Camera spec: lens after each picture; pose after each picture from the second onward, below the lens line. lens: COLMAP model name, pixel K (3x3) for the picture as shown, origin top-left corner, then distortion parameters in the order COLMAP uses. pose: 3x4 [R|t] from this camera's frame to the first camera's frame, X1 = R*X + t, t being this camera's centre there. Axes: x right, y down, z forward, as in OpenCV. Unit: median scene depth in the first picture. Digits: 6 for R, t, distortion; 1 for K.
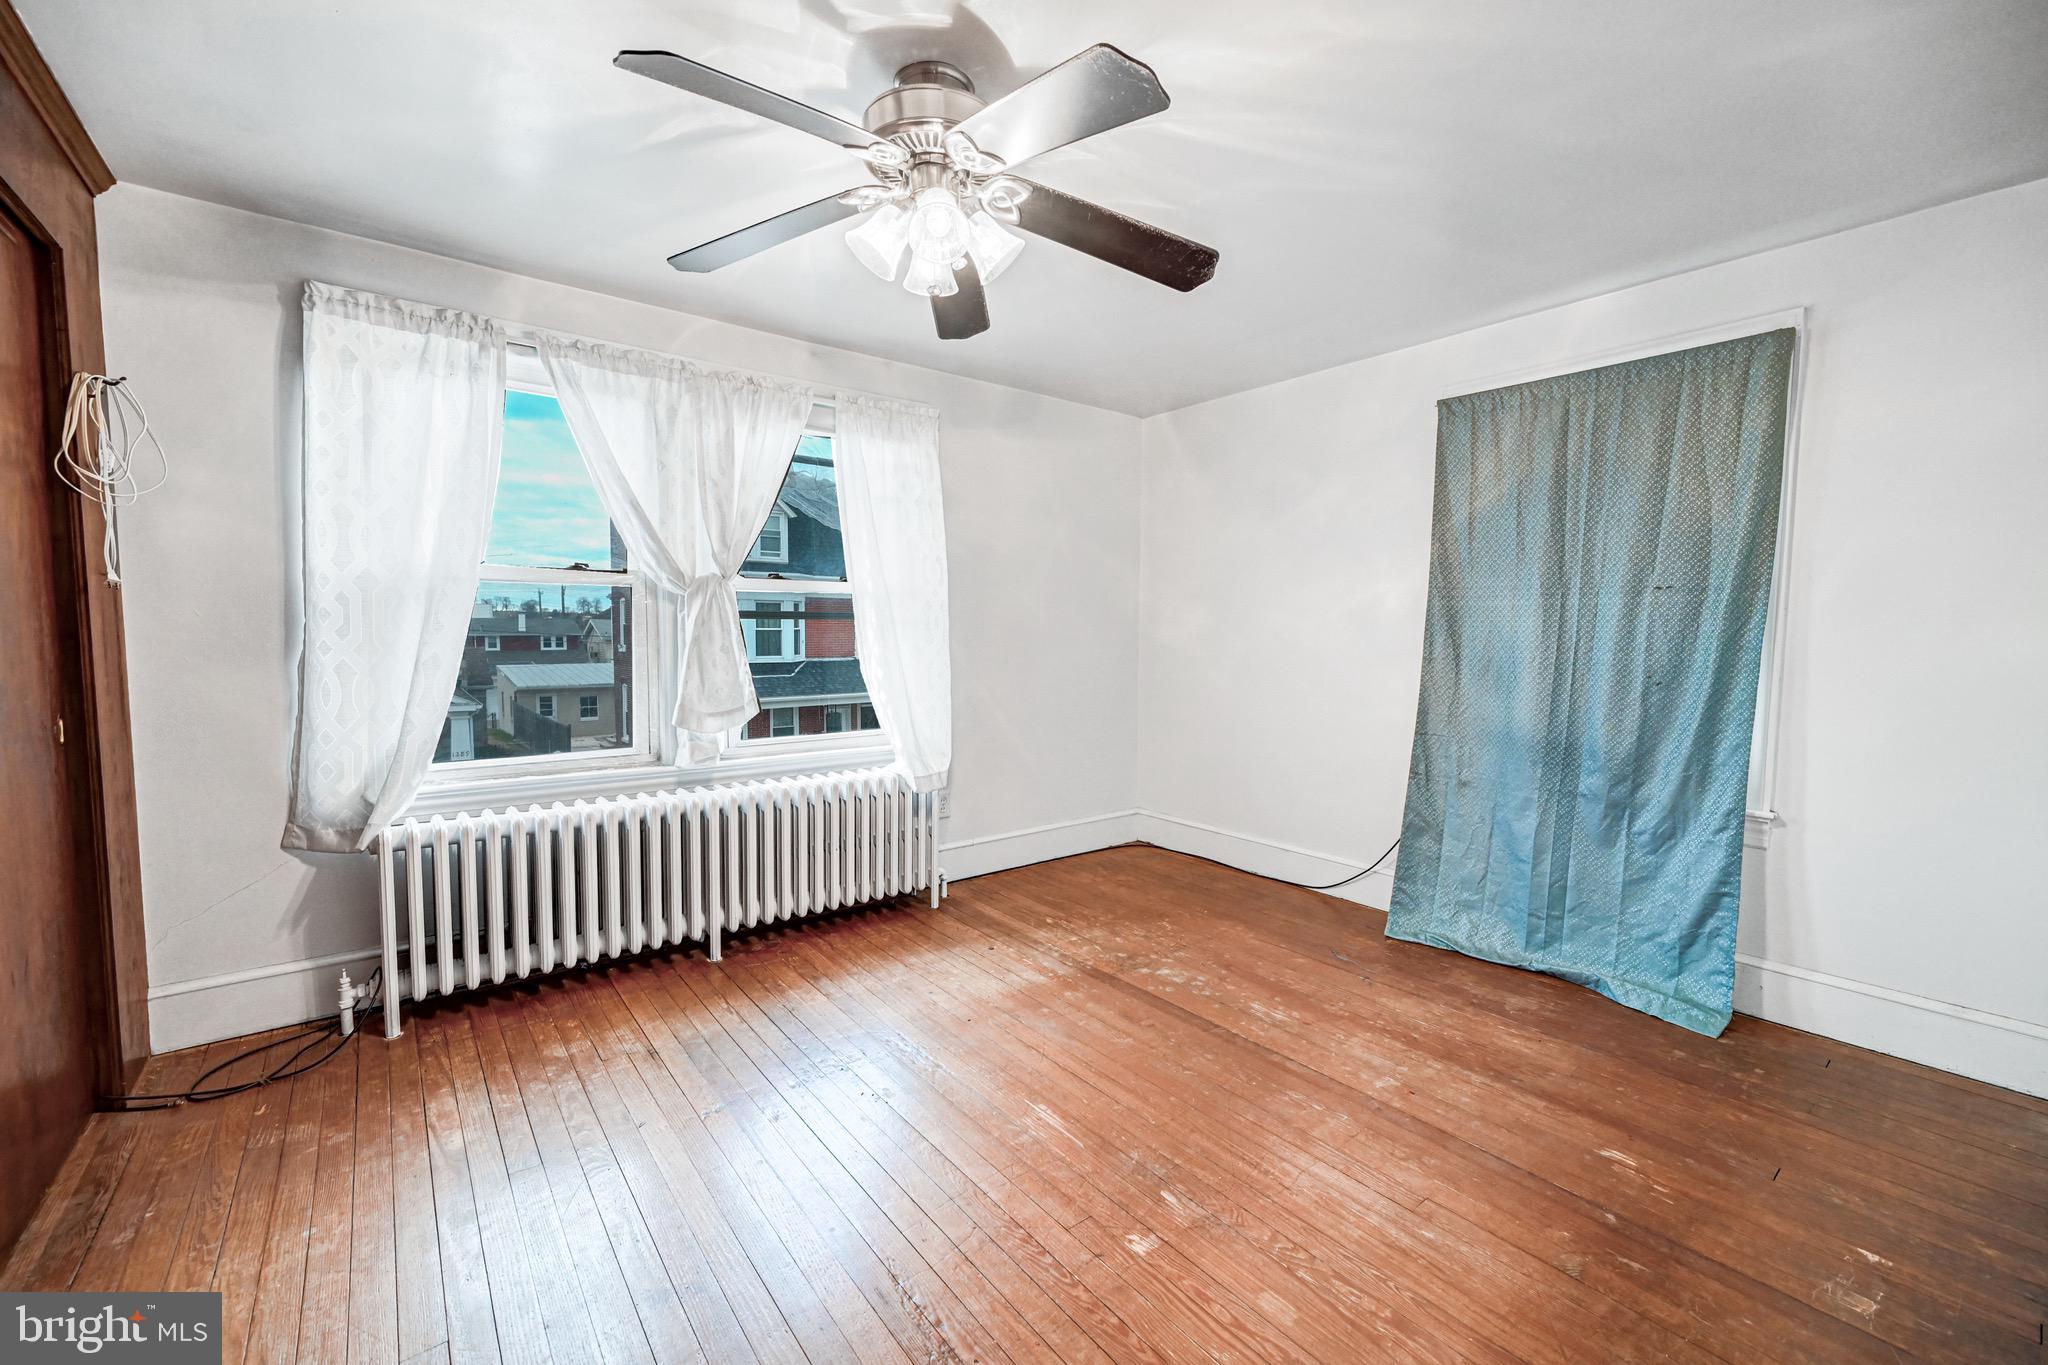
lens RADIAL K [[821.7, 0, 1020.5], [0, 821.7, 699.9], [0, 0, 1]] dist [-0.001098, -0.000086]
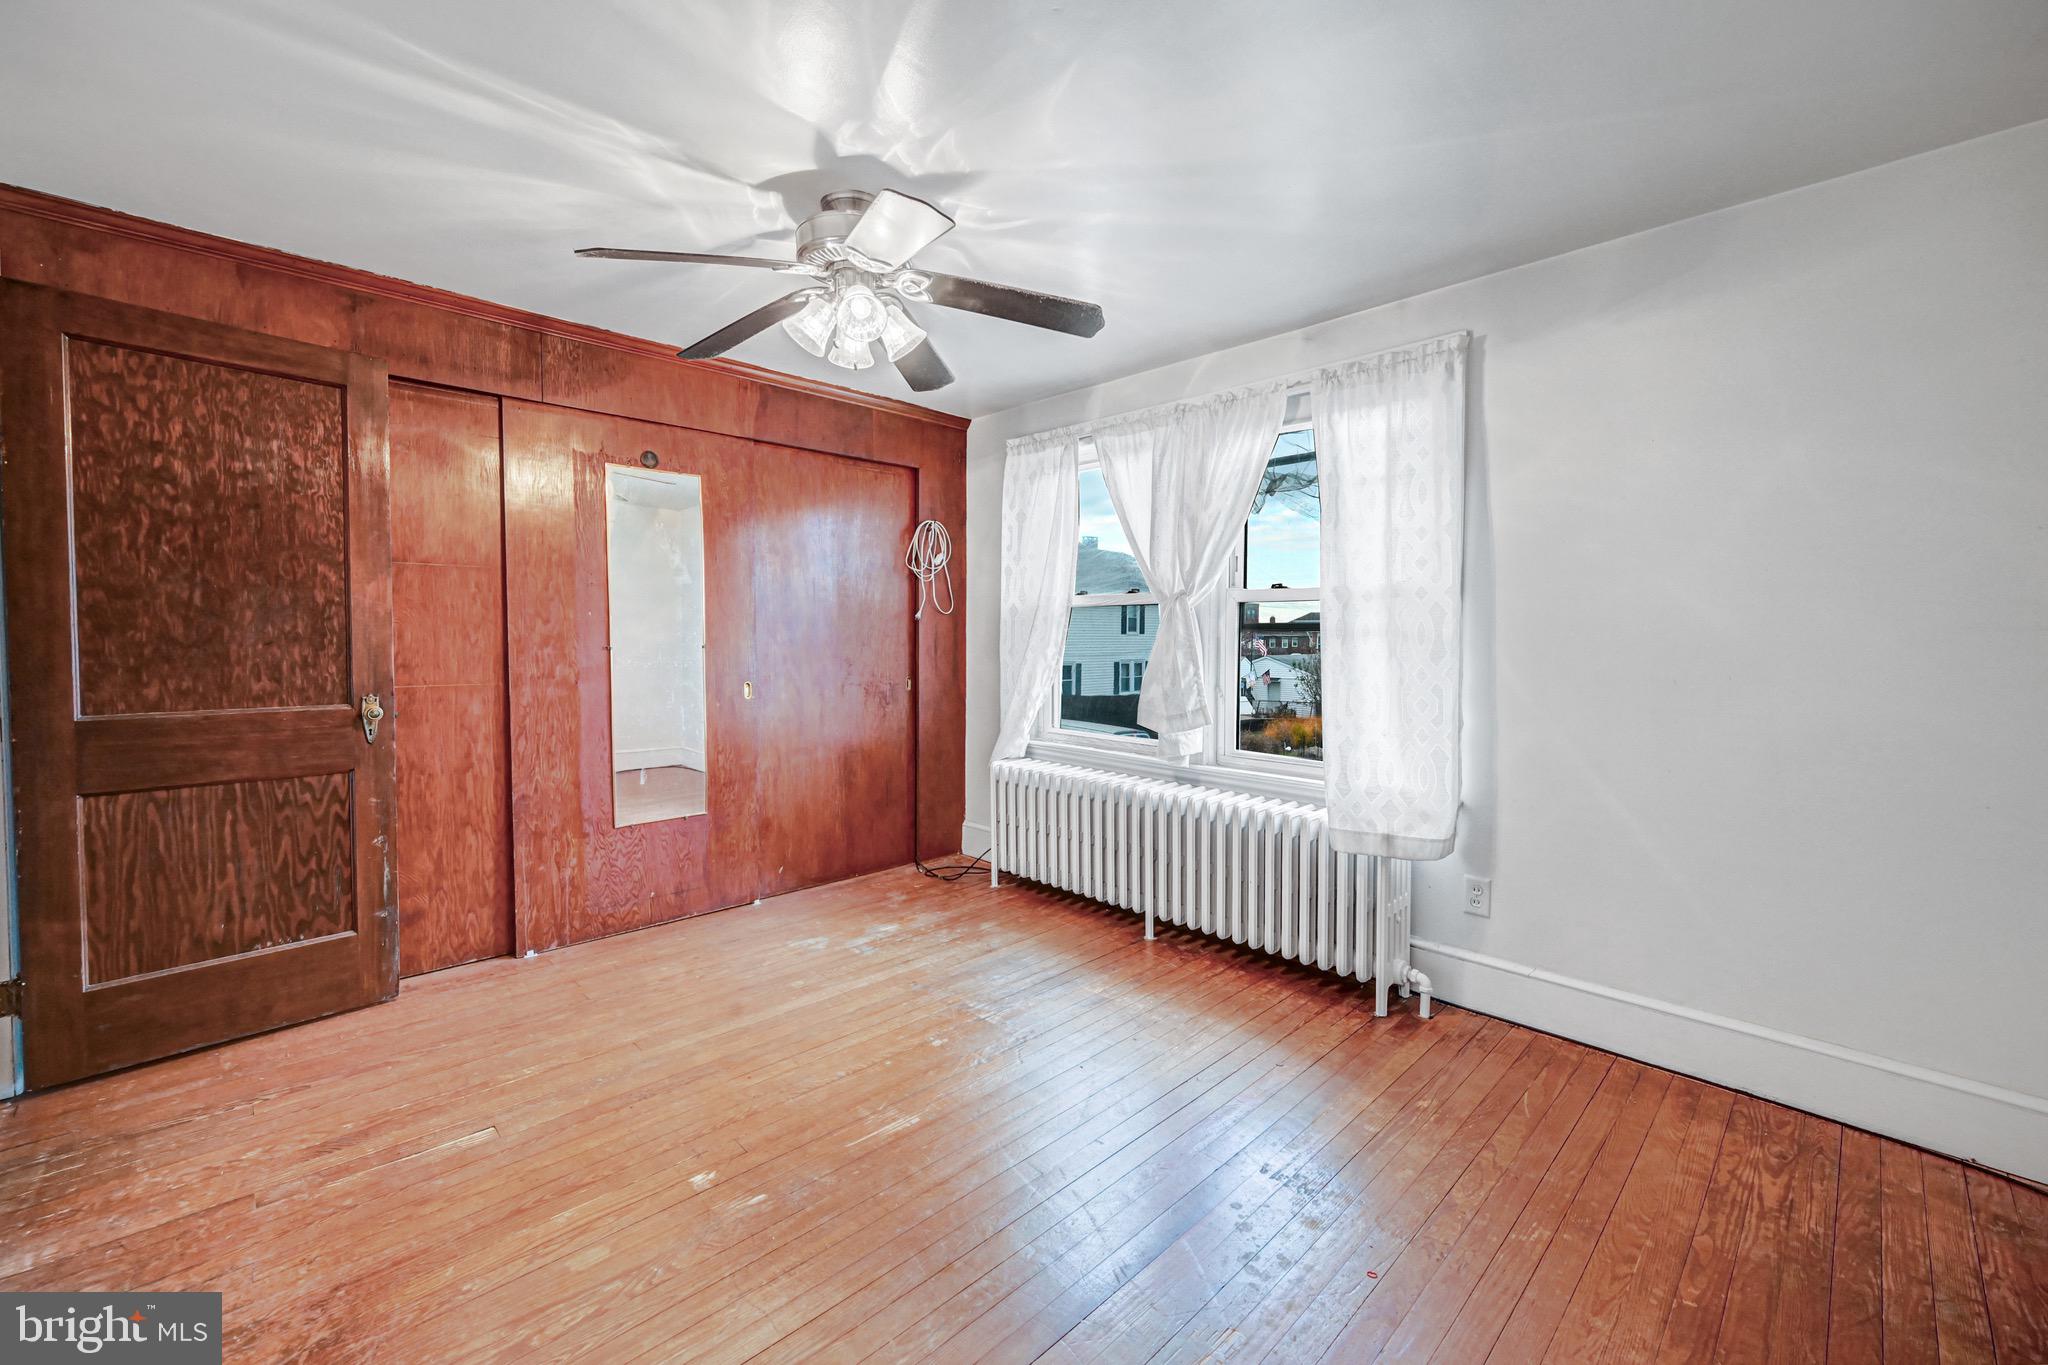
lens RADIAL K [[824.6, 0, 1024.0], [0, 824.6, 682.5], [0, 0, 1]] dist [-0.001590, -0.000175]
pose [[0.105830, 0.051456, -0.993052, 0.729473], [-0.091524, 0.994925, 0.041799, -0.060243], [0.990163, 0.086464, 0.110003, 0.712385]]
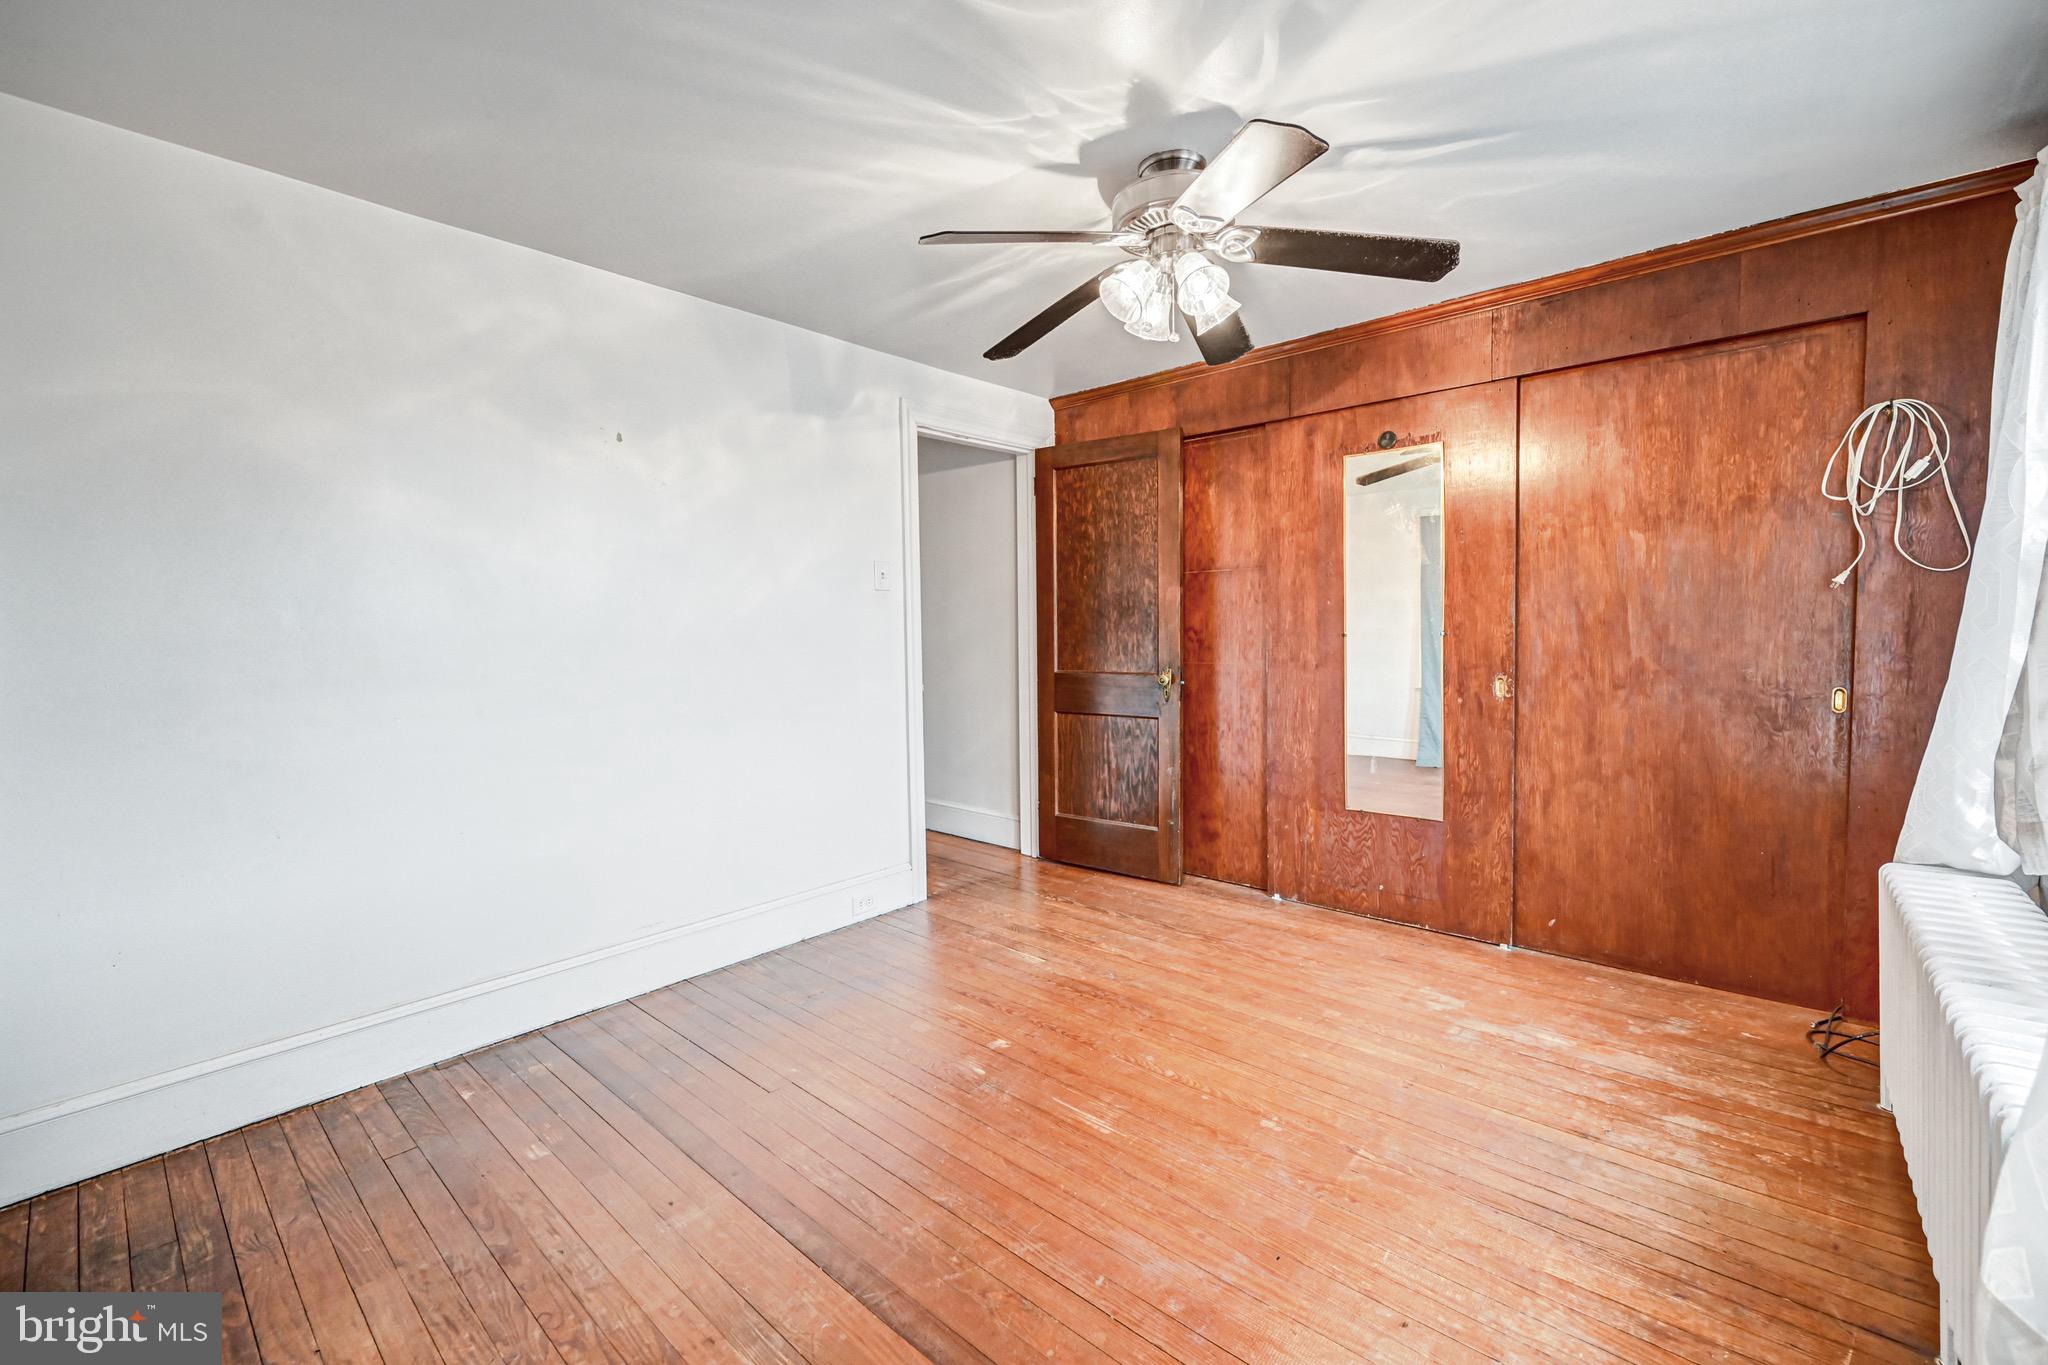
lens RADIAL K [[834.2, 0, 1029.2], [0, 834.2, 678.3], [0, 0, 1]] dist [-0.001769, -0.000149]
pose [[-0.981778, 0.021329, -0.188830, 0.207092], [-0.007235, 0.988765, 0.149304, -0.121027], [0.189893, 0.147950, -0.970593, 1.346177]]
